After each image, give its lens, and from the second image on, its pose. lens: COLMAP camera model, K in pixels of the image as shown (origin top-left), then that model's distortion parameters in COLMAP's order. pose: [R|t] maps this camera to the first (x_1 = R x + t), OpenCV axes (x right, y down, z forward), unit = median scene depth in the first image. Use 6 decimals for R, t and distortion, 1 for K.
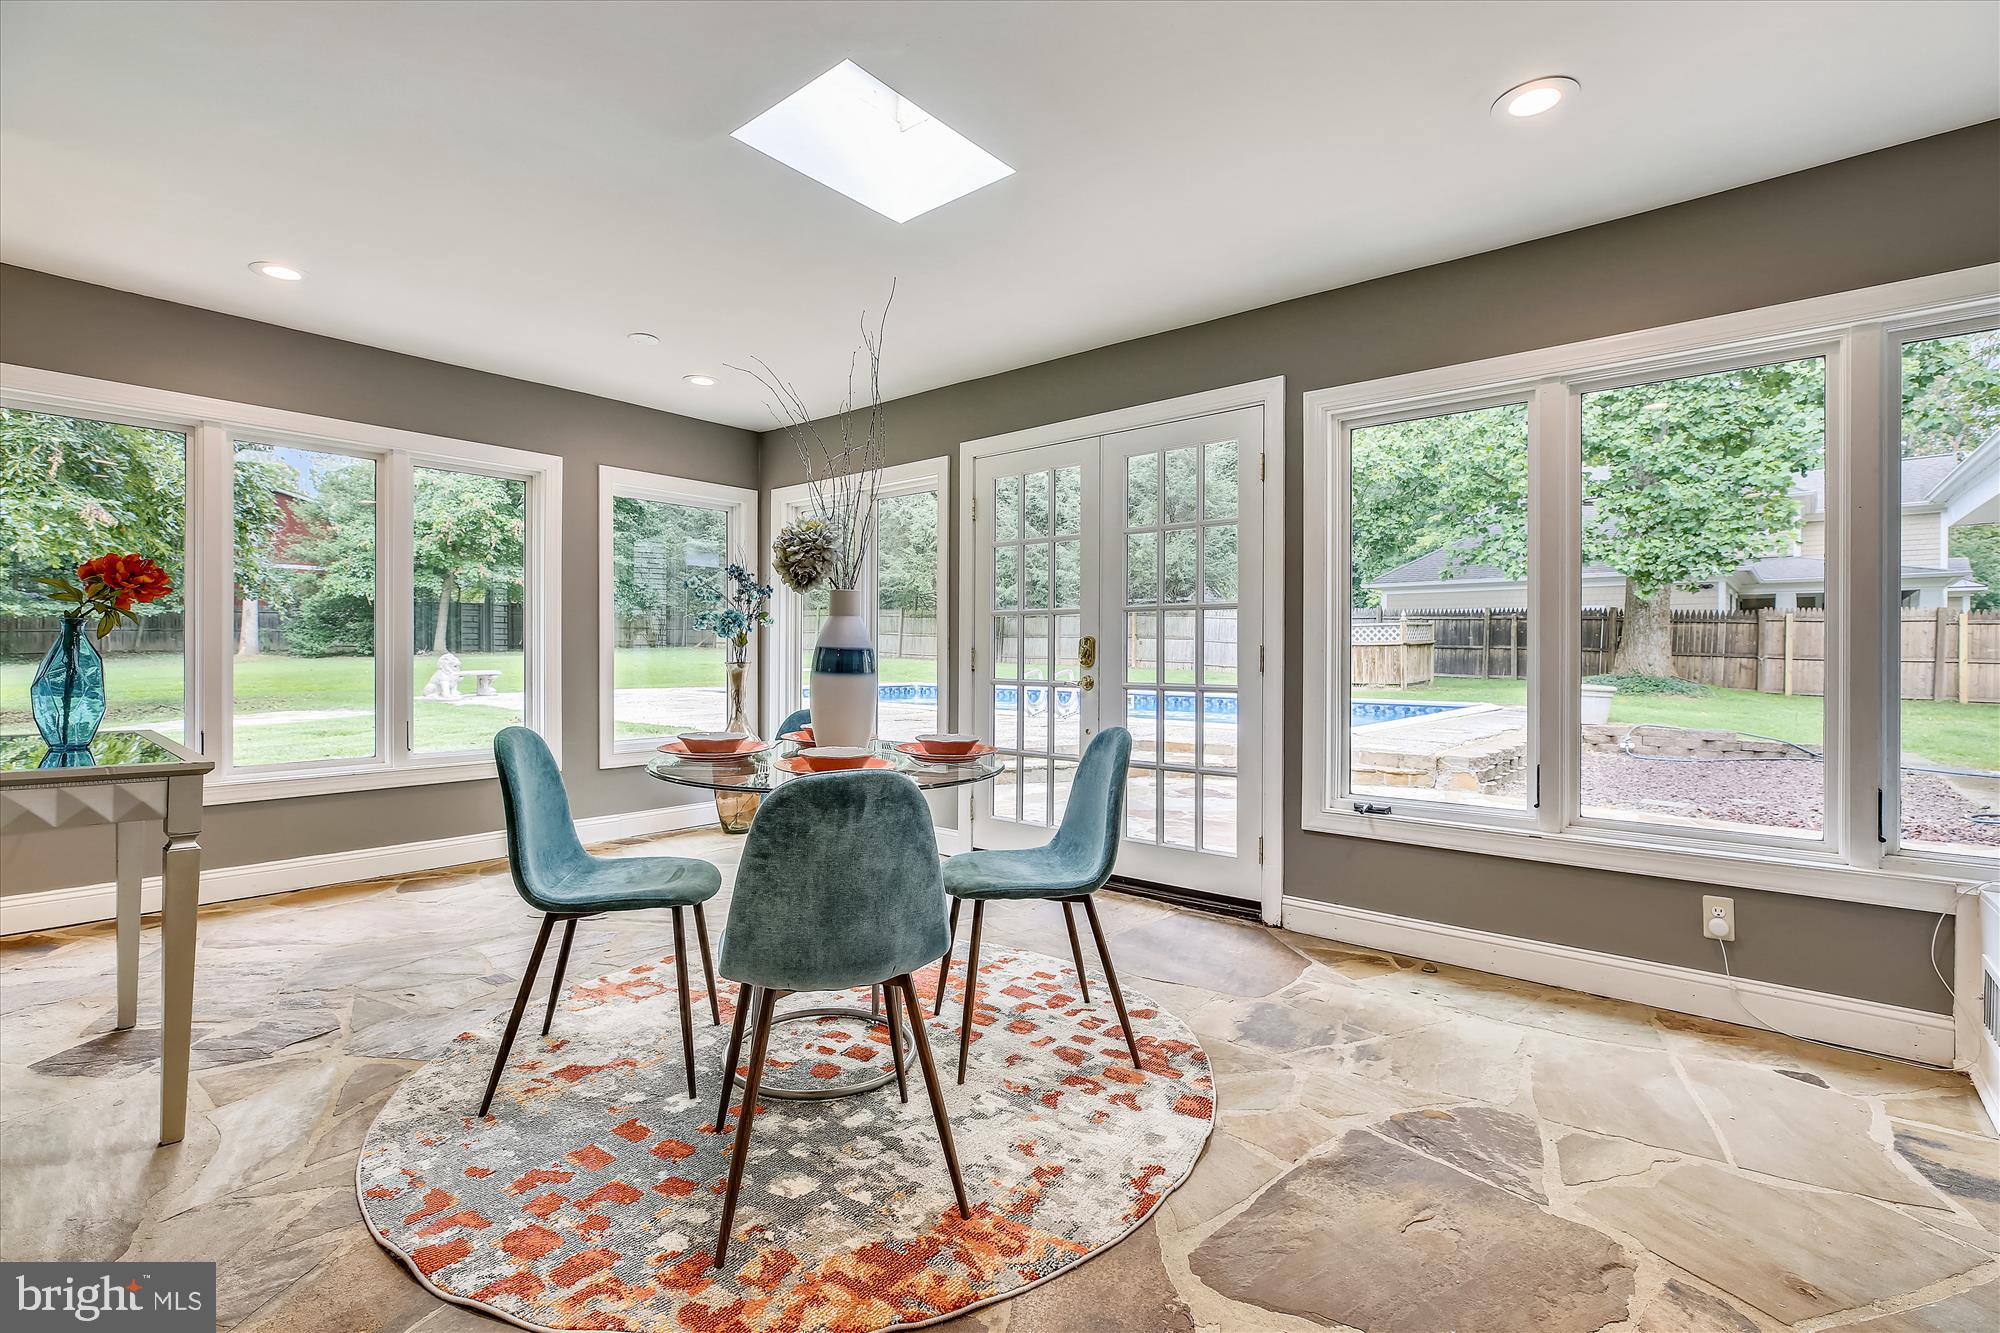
lens RADIAL K [[909.4, 0, 998.9], [0, 909.4, 661.1], [0, 0, 1]] dist [0.002986, 0.001168]
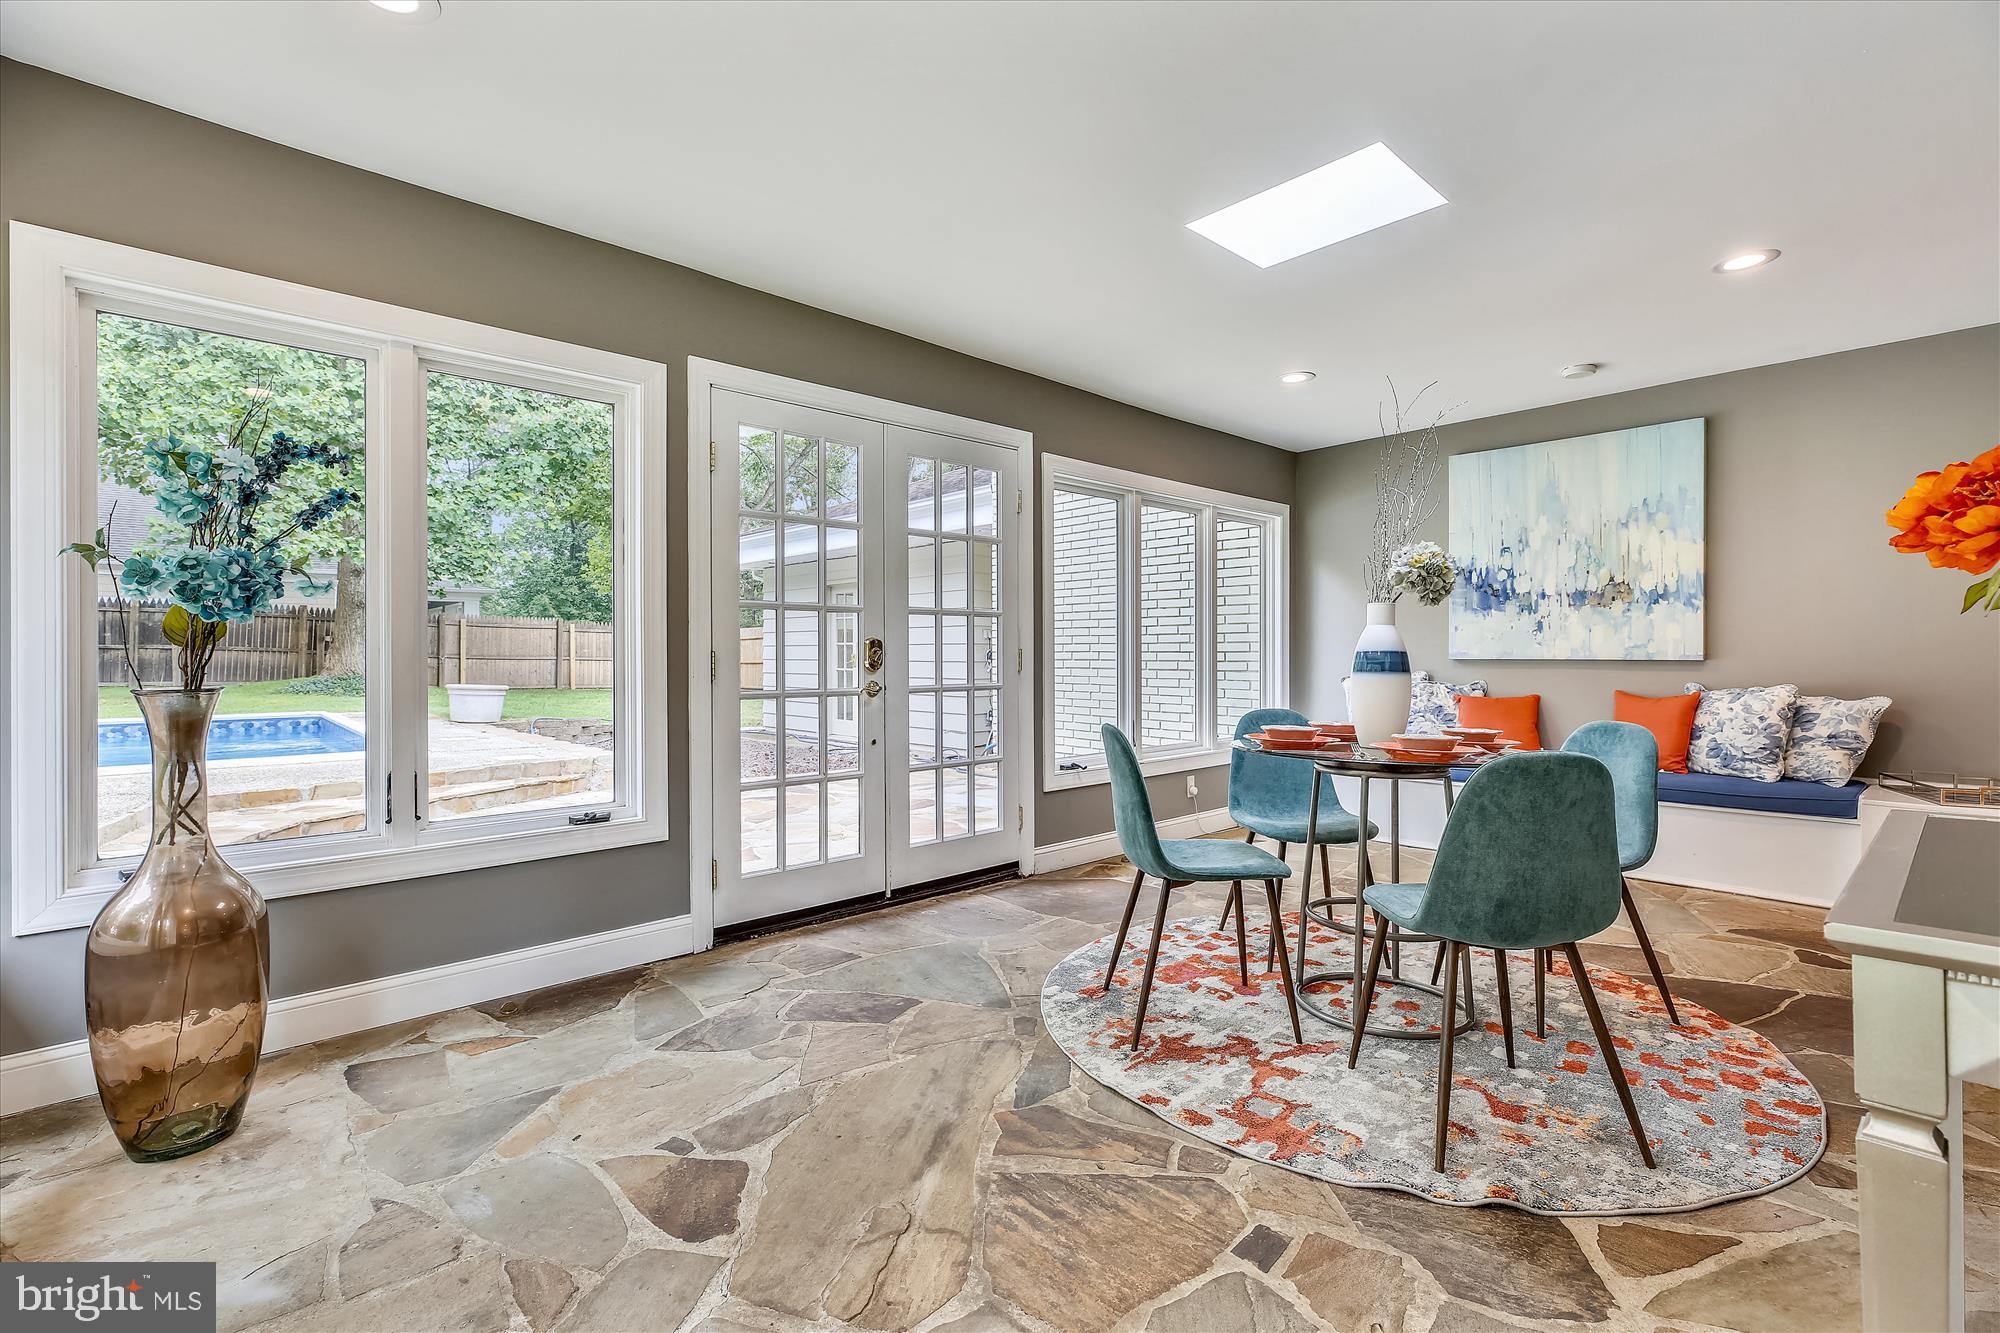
lens RADIAL K [[909.4, 0, 997.0], [0, 909.4, 658.9], [0, 0, 1]] dist [0.002986, 0.001168]
pose [[0.105052, -0.010637, 0.994410, -0.881873], [0.012977, 0.999872, 0.009325, -0.014764], [-0.994382, 0.011925, 0.105177, 0.865532]]
